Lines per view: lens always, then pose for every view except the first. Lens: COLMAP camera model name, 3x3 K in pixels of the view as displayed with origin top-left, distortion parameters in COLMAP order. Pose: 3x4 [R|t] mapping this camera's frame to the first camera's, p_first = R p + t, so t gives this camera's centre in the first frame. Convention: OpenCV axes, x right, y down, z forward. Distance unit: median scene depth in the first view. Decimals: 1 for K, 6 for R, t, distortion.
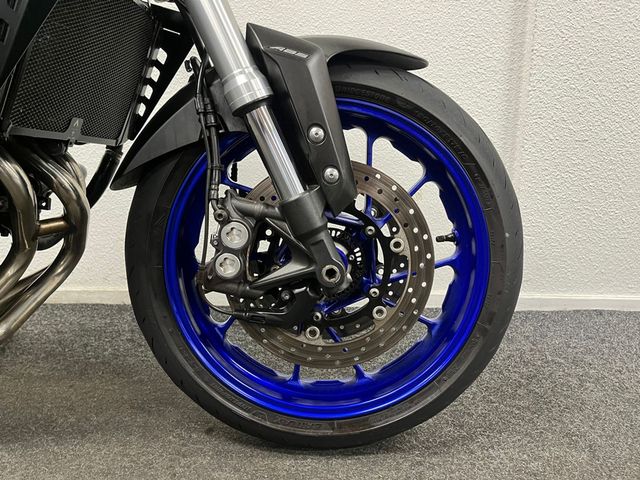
lens RADIAL K [[485.4, 0, 321.8], [0, 485.4, 242.4], [0, 0, 1]] dist [0.014125, -0.020376]
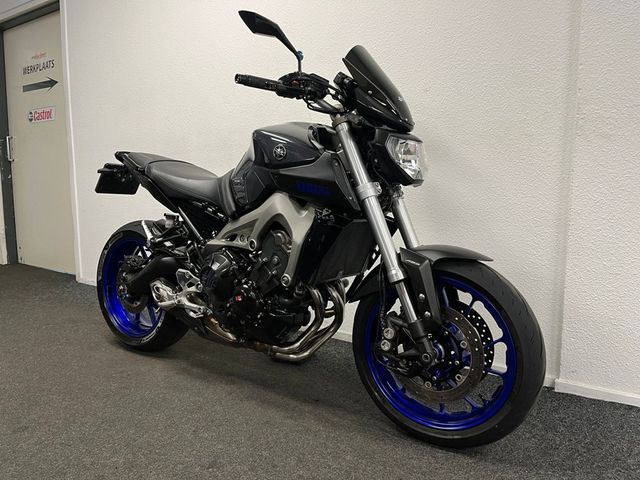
lens RADIAL K [[485.4, 0, 320.6], [0, 485.4, 238.6], [0, 0, 1]] dist [0.014125, -0.020376]
pose [[0.820134, 0.056711, -0.569354, 0.874927], [-0.094439, 0.994845, -0.036944, -0.356626], [0.564324, 0.084068, 0.821262, -1.182164]]
